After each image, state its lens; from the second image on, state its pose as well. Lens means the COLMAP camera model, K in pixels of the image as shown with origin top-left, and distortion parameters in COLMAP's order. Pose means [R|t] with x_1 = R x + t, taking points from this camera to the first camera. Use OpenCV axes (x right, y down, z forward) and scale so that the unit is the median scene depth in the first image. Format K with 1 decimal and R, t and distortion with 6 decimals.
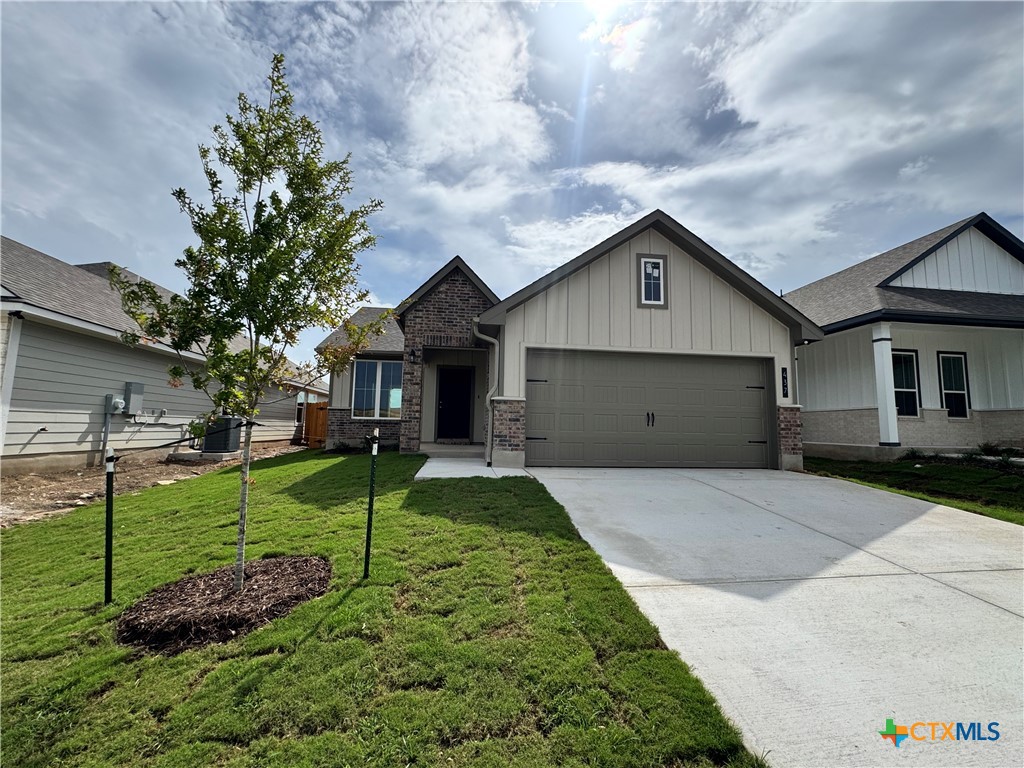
lens RADIAL K [[450.6, 0, 494.4], [0, 450.6, 377.3], [0, 0, 1]] dist [-0.030935, 0.000530]
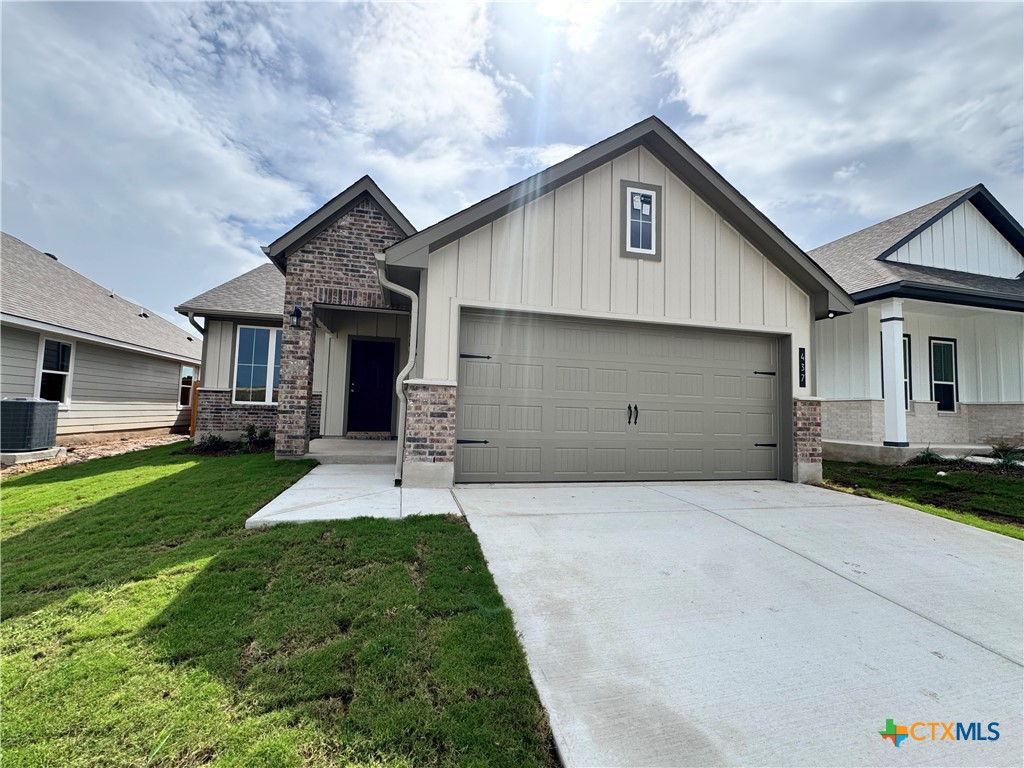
lens RADIAL K [[438.7, 0, 512.0], [0, 438.7, 384.0], [0, 0, 1]] dist [-0.003177, 0.000073]
pose [[0.988289, 0.015932, 0.151759, 0.033005], [-0.024680, 0.998129, 0.055934, 0.006987], [-0.150584, -0.059024, 0.986834, 0.224149]]
